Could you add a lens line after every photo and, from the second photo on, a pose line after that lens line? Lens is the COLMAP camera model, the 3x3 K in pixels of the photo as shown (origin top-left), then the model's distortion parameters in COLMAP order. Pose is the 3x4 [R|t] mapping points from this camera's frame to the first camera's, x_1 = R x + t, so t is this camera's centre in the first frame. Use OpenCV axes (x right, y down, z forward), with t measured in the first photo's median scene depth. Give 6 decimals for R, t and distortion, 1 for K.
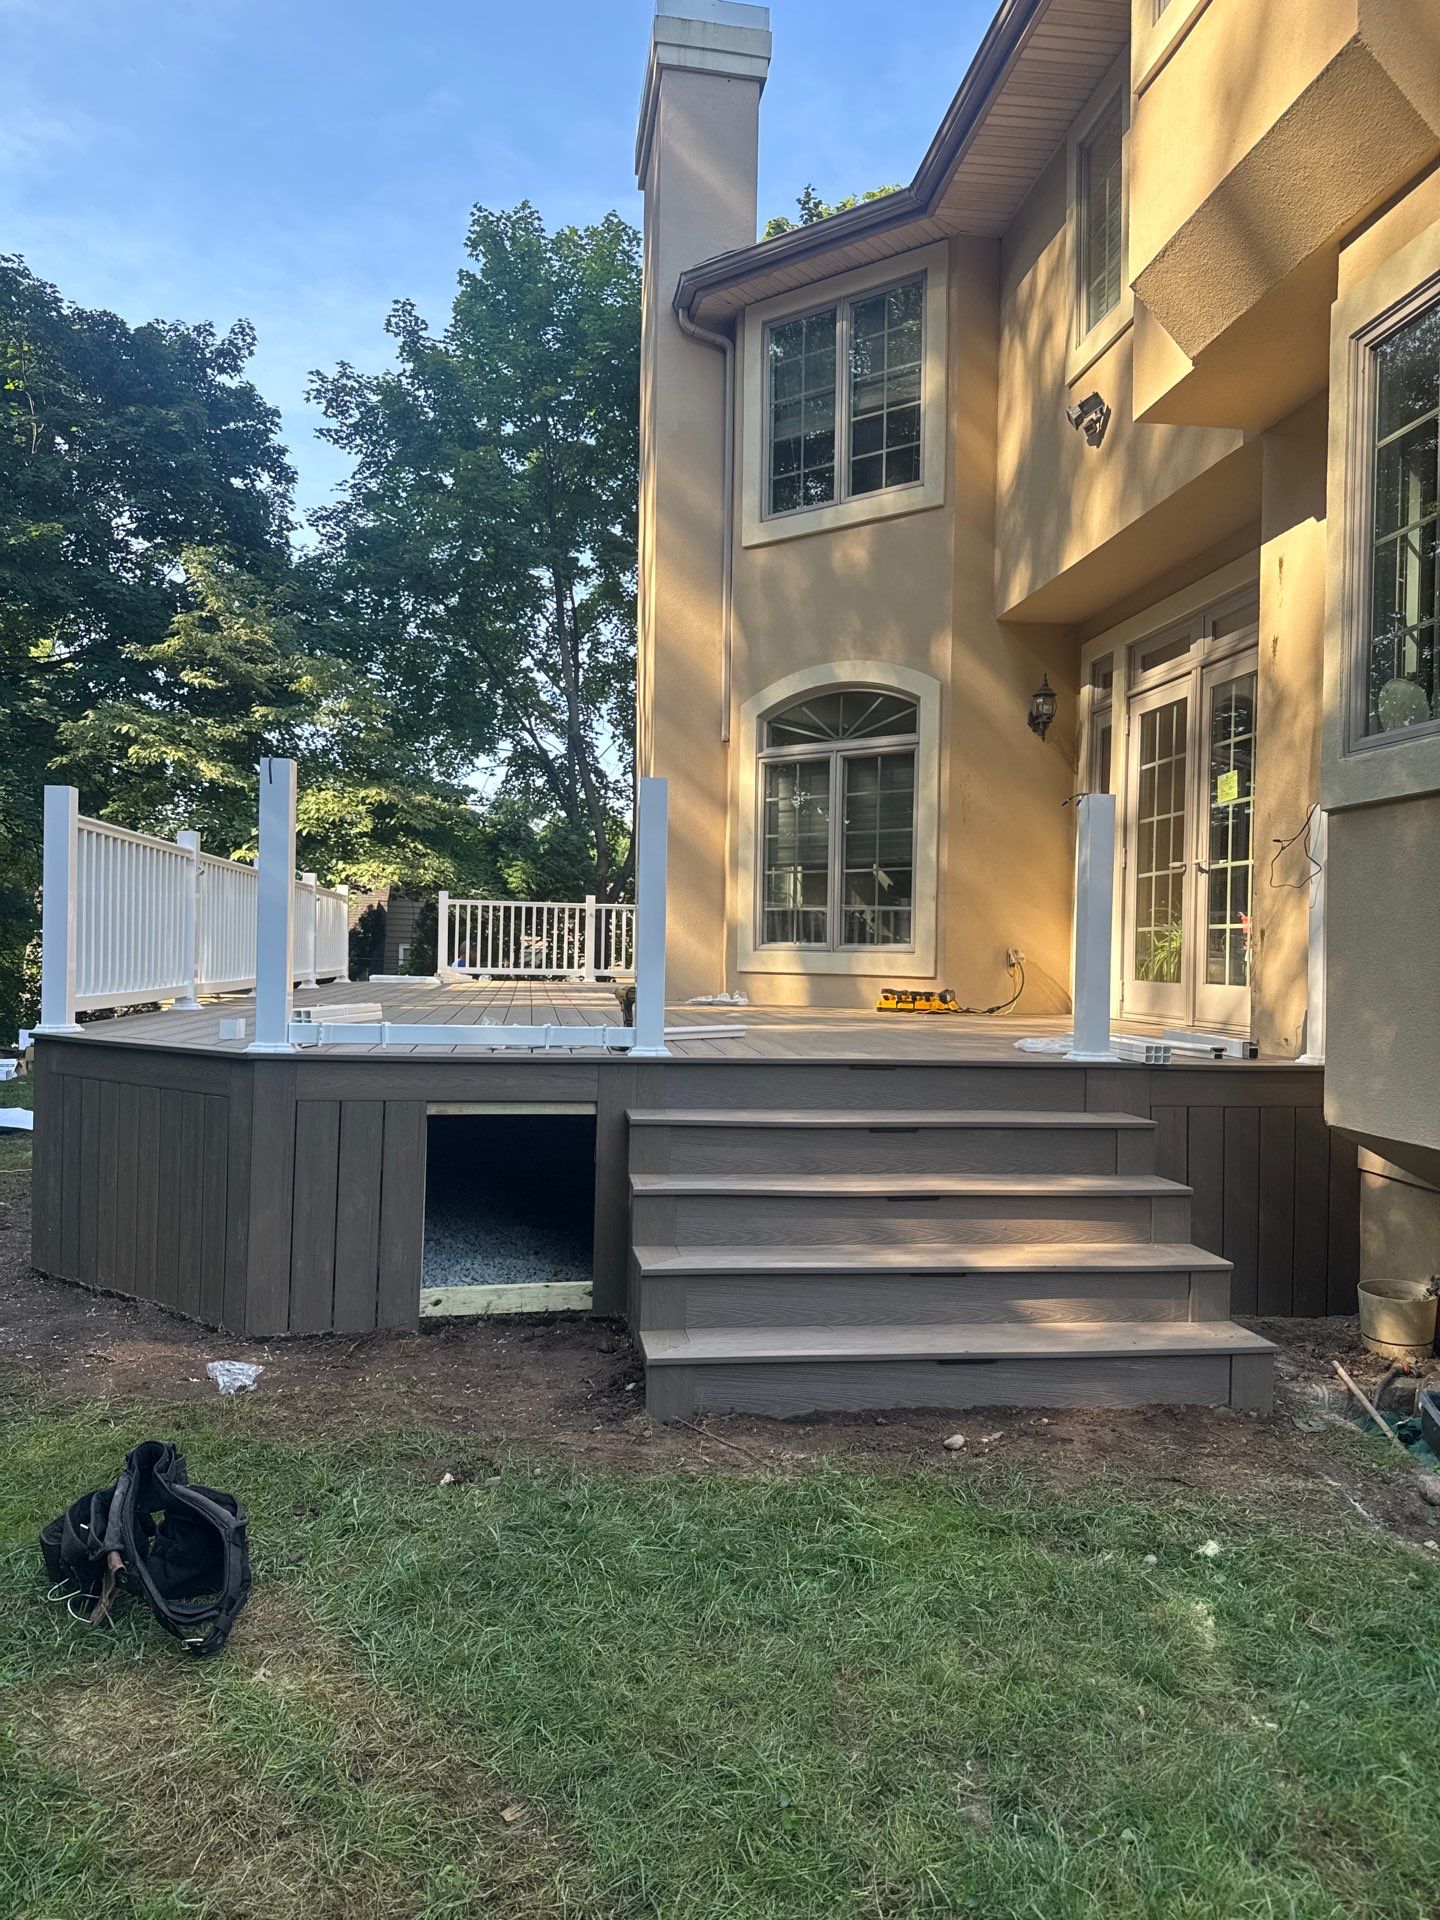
lens RADIAL K [[1361.2, 0, 787.8], [0, 1361.2, 954.2], [0, 0, 1]] dist [0.041951, -0.001955]
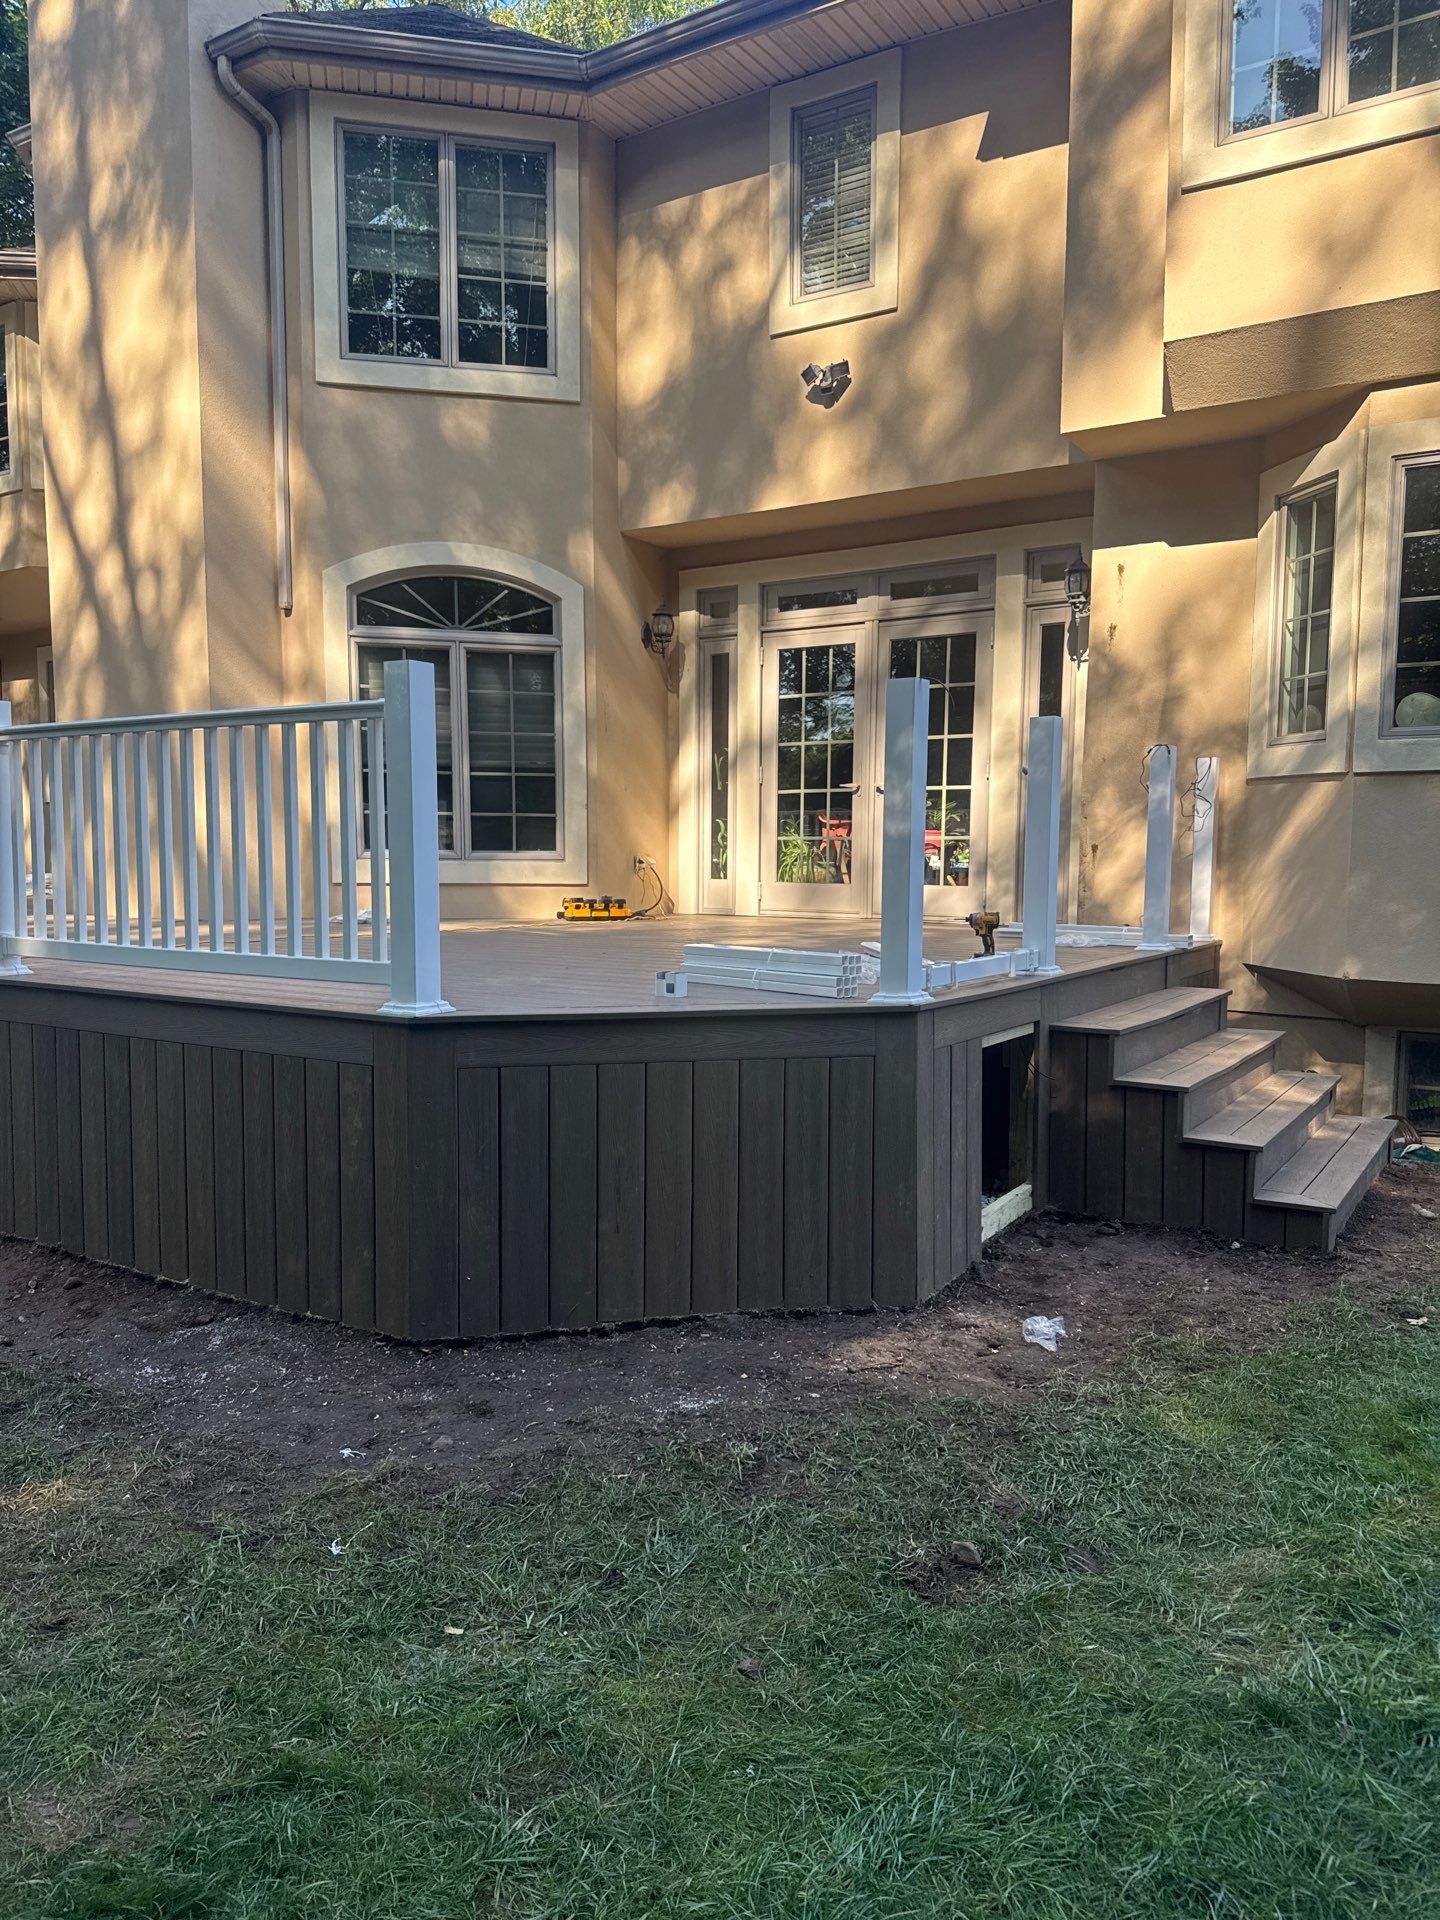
lens RADIAL K [[1359.1, 0, 730.8], [0, 1359.1, 966.9], [0, 0, 1]] dist [0.012796, -0.019742]
pose [[0.678756, -0.061187, 0.731810, -0.548411], [-0.005749, 0.996050, 0.088613, -0.012205], [-0.734341, -0.064354, 0.675723, 0.234775]]
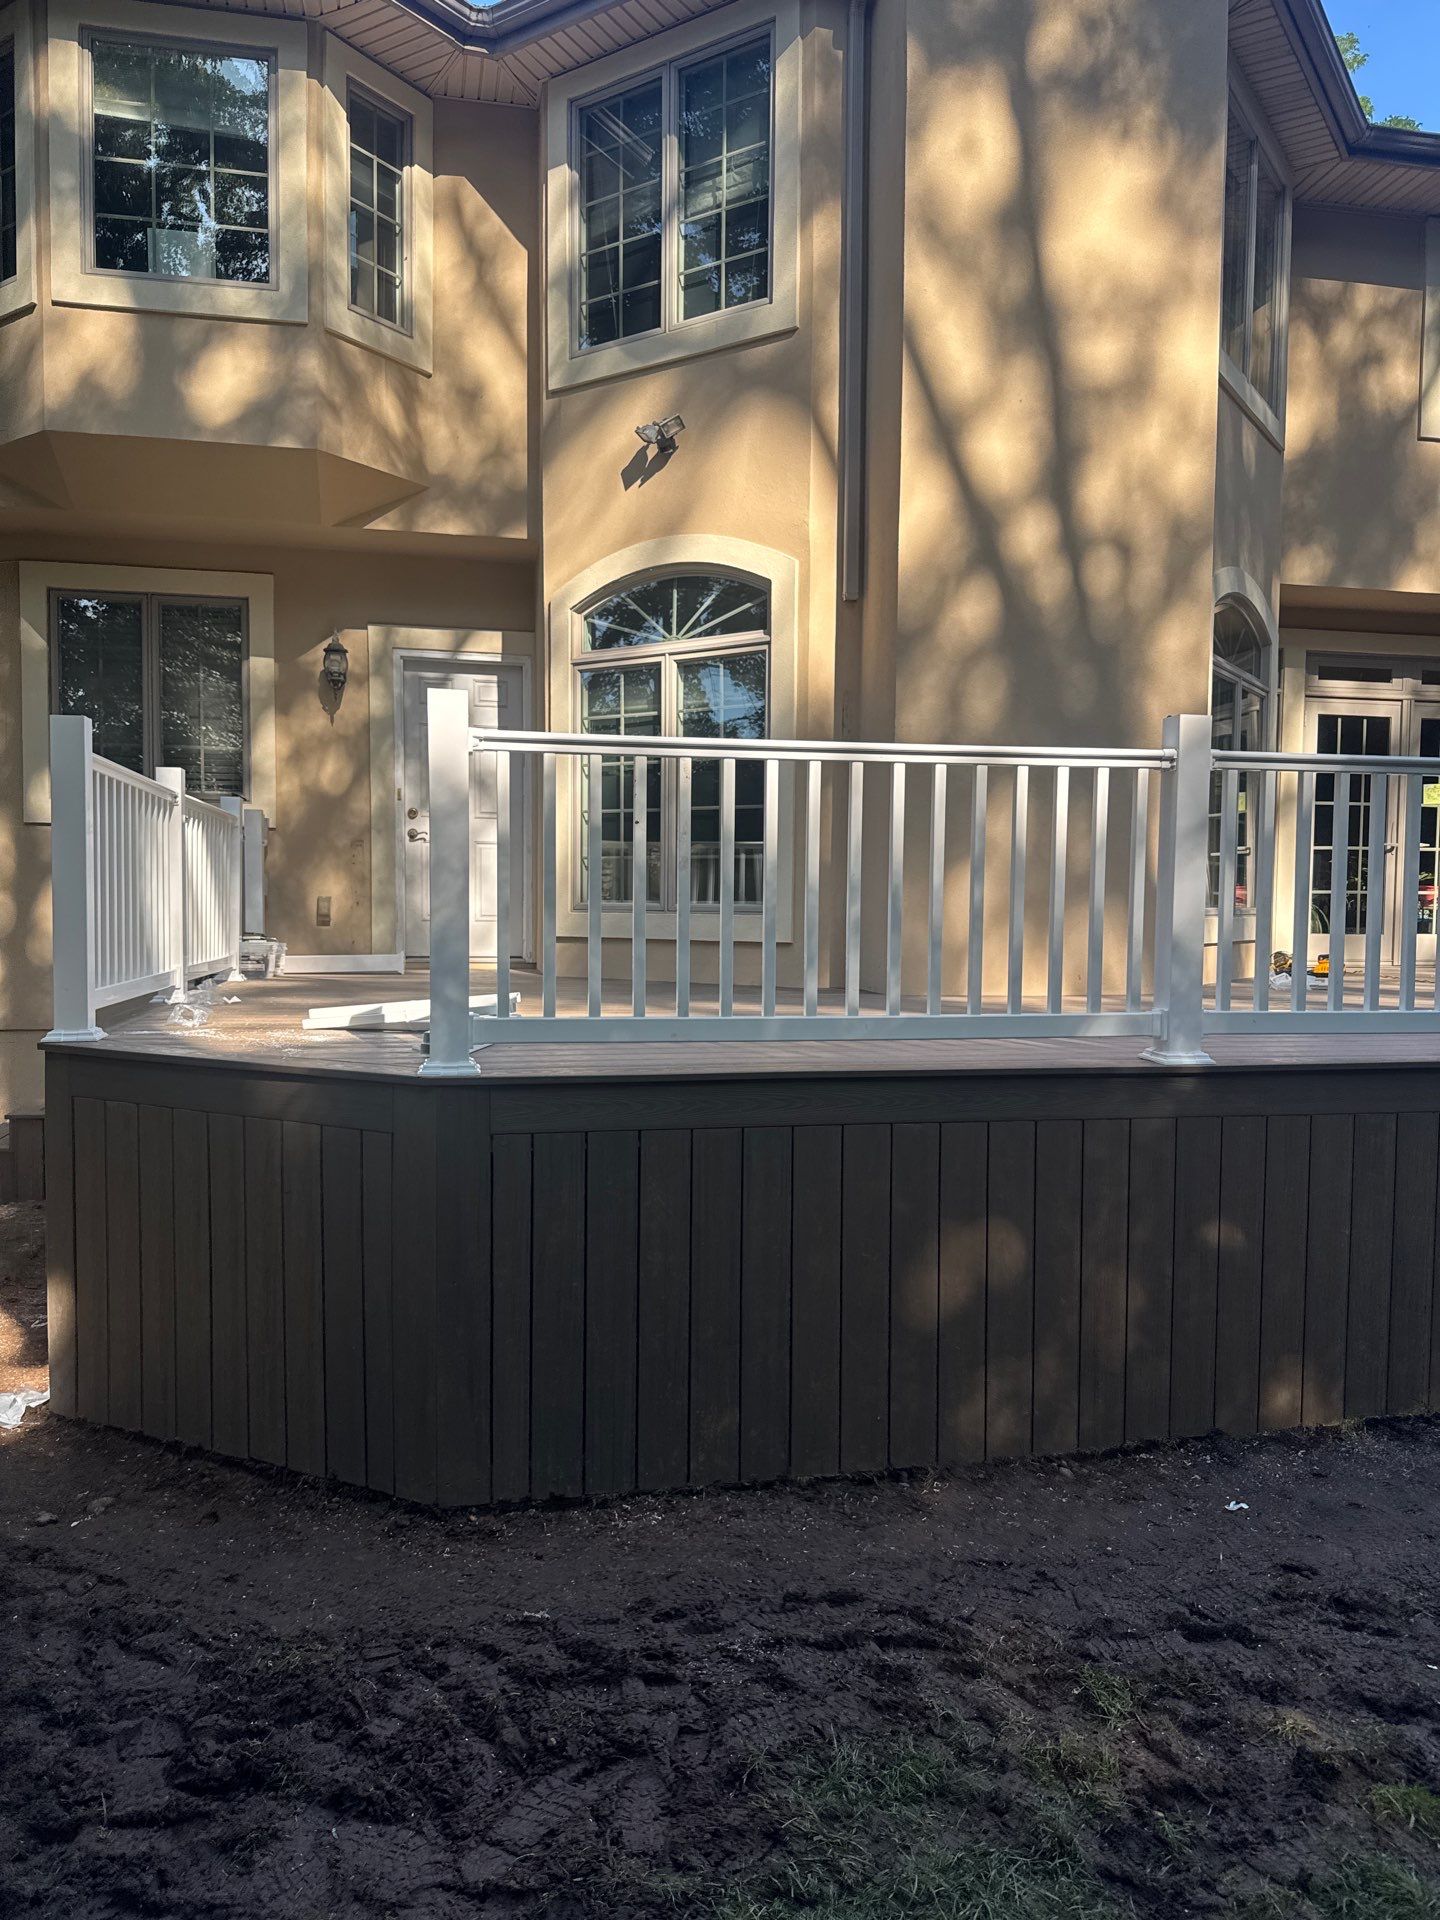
lens RADIAL K [[1359.1, 0, 730.8], [0, 1359.1, 966.9], [0, 0, 1]] dist [0.012796, -0.019742]
pose [[-0.006495, -0.050781, 0.998689, -0.854326], [-0.015692, 0.998592, 0.050674, -0.007301], [-0.999856, -0.015342, -0.007283, 1.386157]]
